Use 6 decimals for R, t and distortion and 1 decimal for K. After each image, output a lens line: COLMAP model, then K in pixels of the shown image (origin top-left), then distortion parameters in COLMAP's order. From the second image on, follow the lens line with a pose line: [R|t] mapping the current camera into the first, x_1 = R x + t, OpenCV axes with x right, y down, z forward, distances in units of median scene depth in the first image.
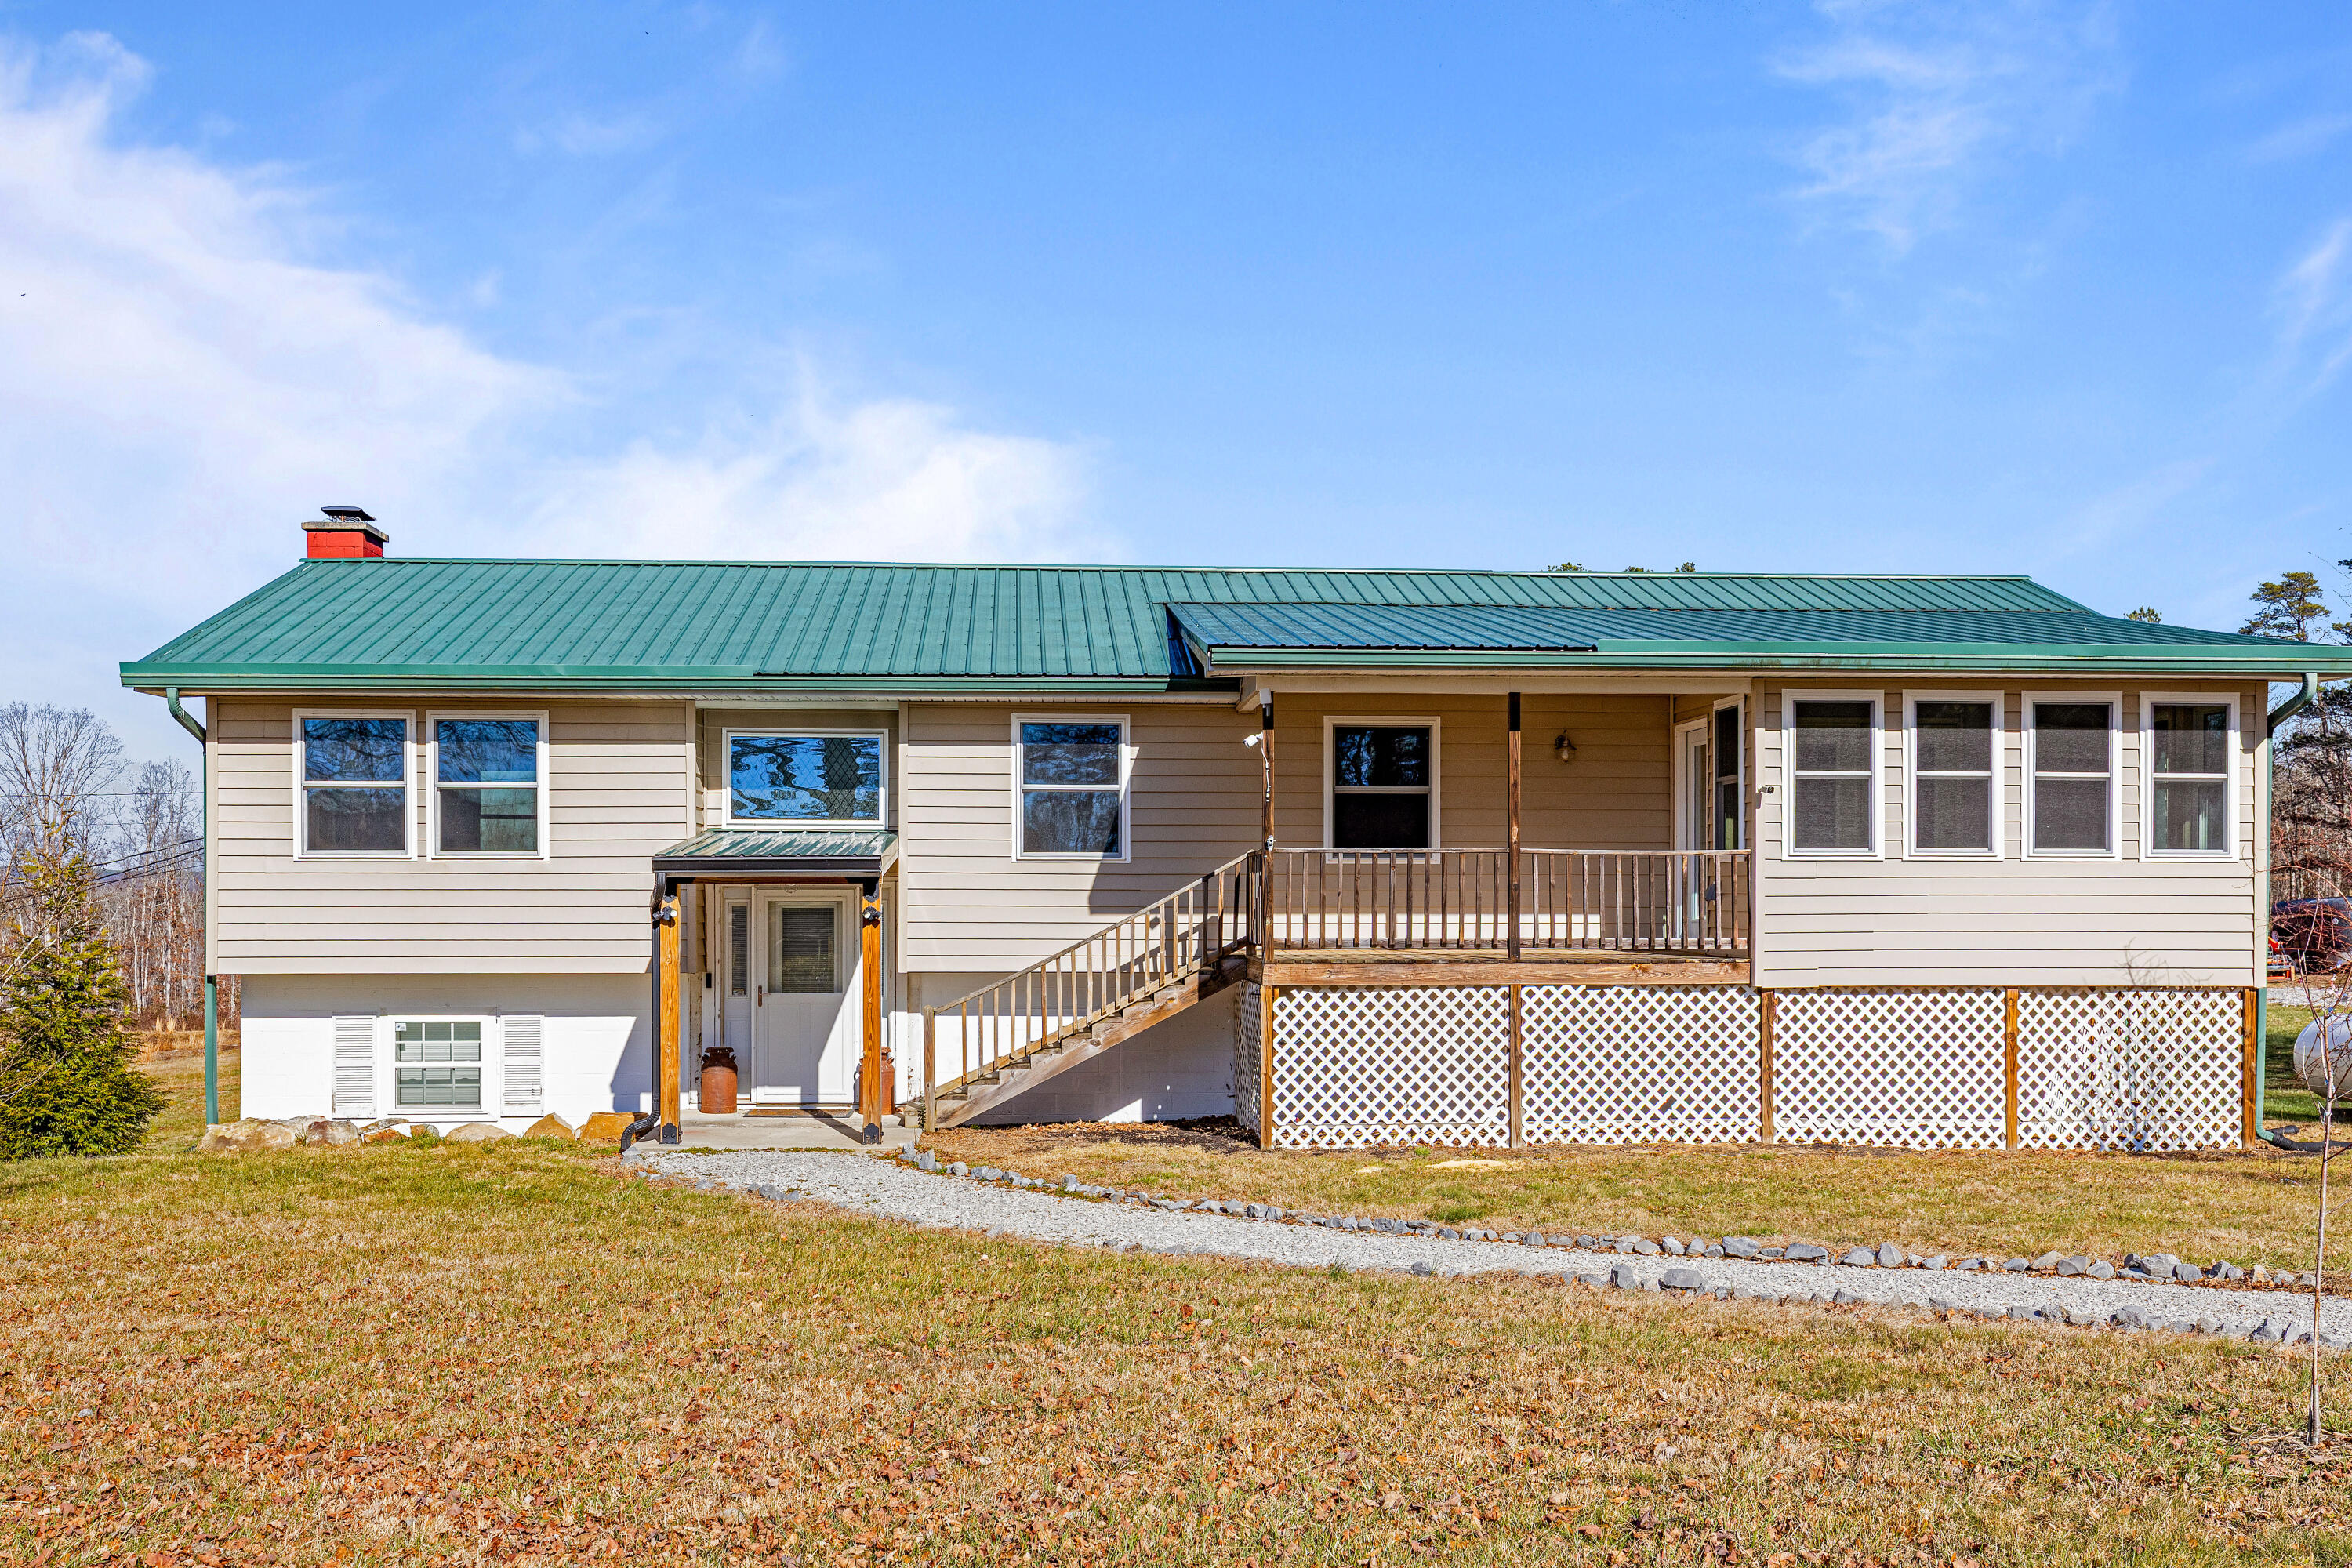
lens RADIAL K [[2360.2, 0, 1210.6], [0, 2360.2, 839.9], [0, 0, 1]] dist [0.001214, 0.000000]
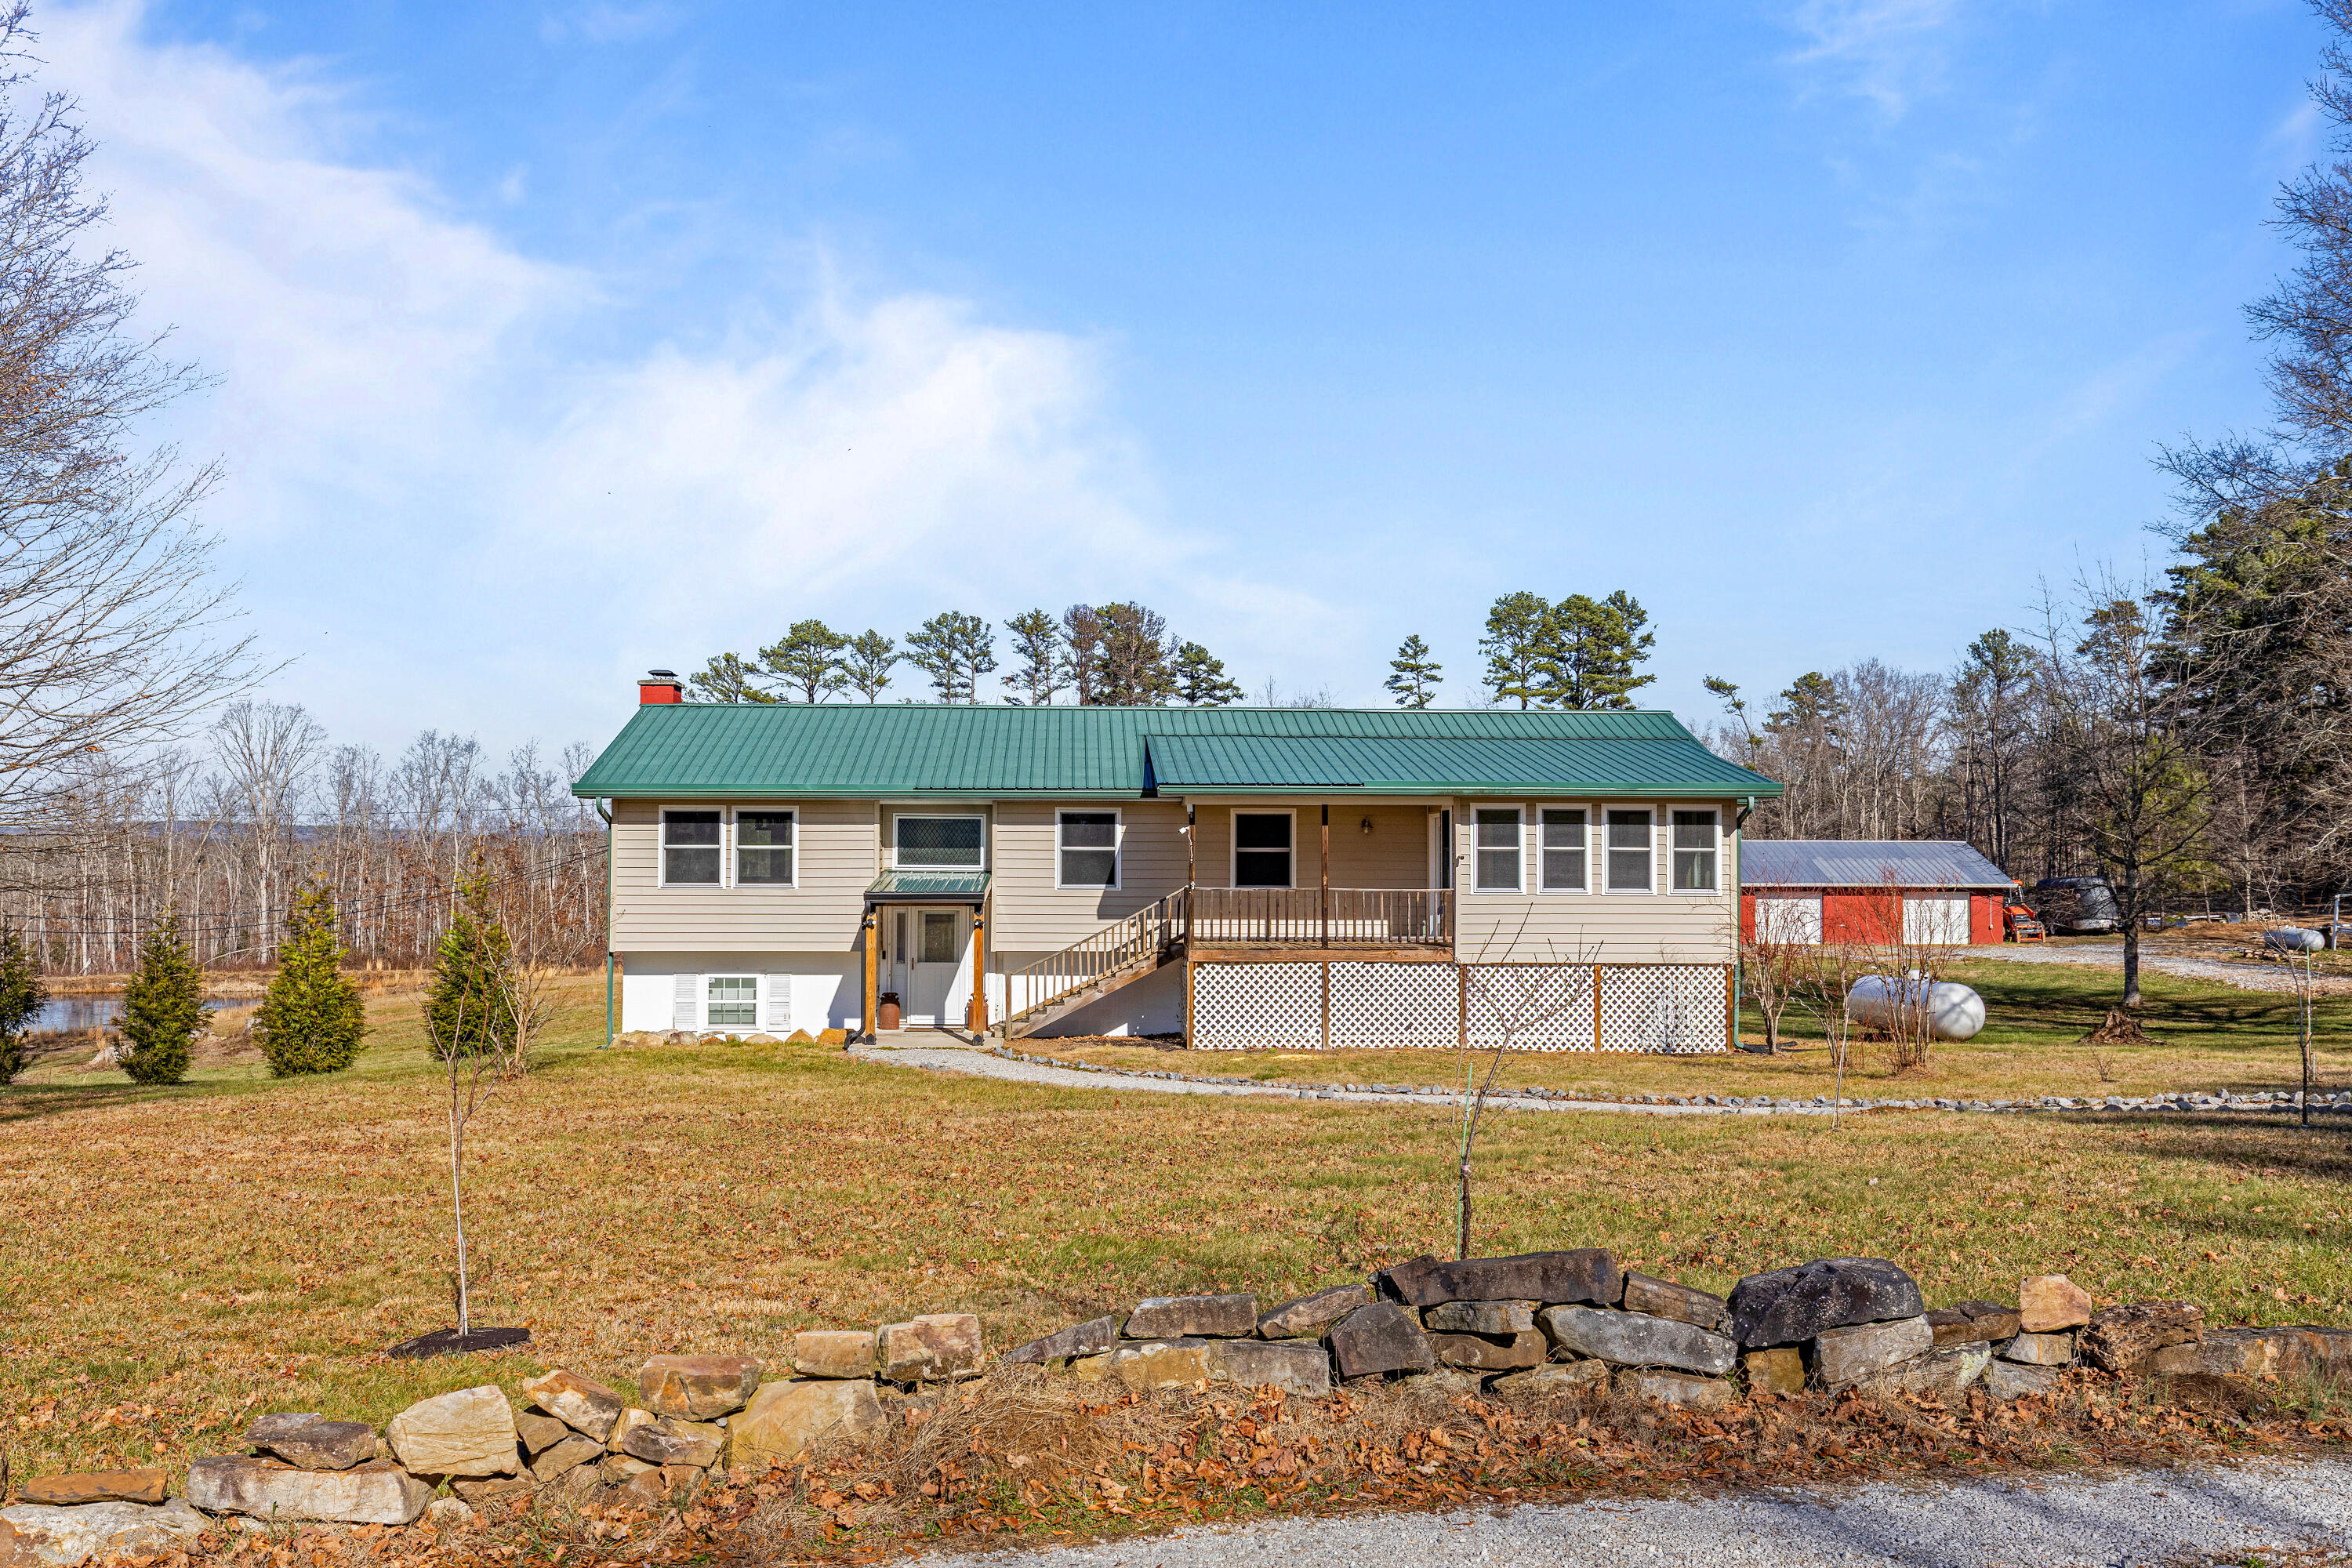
lens RADIAL K [[2064.7, 0, 1216.4], [0, 2064.7, 819.4], [0, 0, 1]] dist [0.006748, 0.008671]
pose [[0.999921, 0.003580, -0.012062, 0.059621], [-0.003493, 0.999968, 0.007204, -0.058630], [0.012087, -0.007162, 0.999901, -0.590968]]
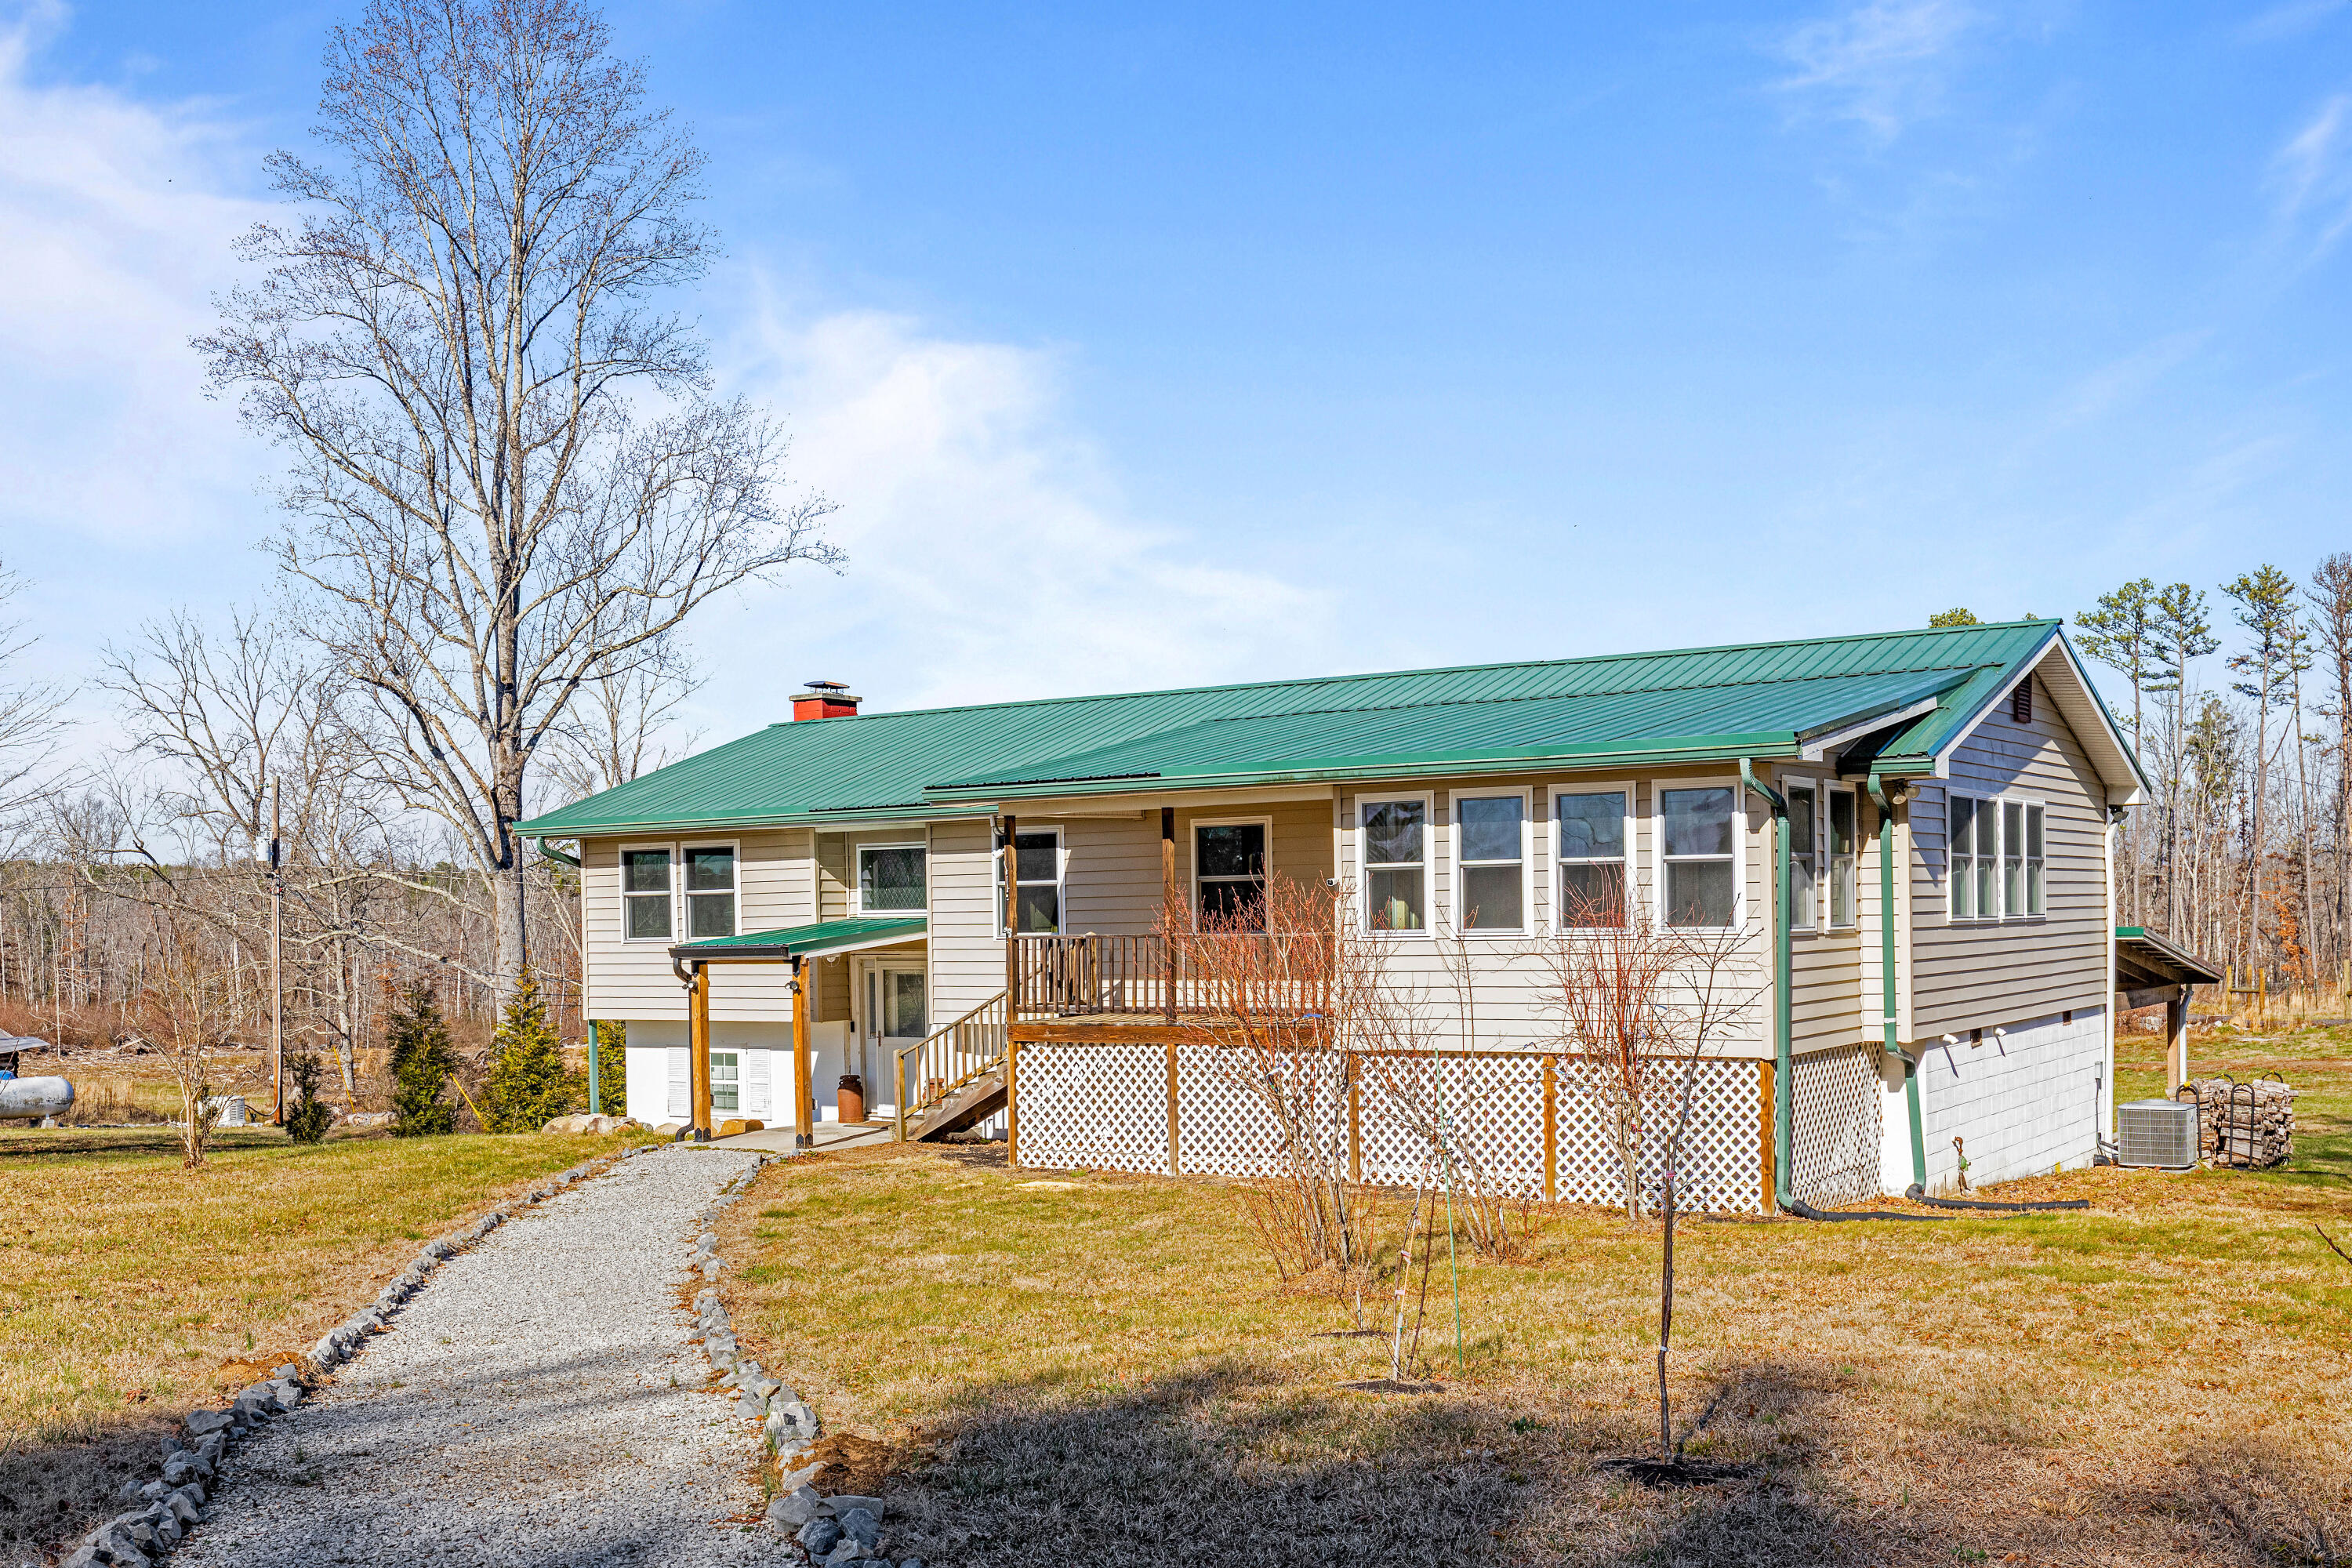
lens RADIAL K [[2360.2, 0, 1222.2], [0, 2360.2, 872.7], [0, 0, 1]] dist [0.001214, 0.000000]
pose [[0.795484, -0.025263, -0.605448, 0.849309], [0.031696, 0.999498, -0.000059, -0.025557], [0.605146, -0.019143, 0.795885, 0.033207]]
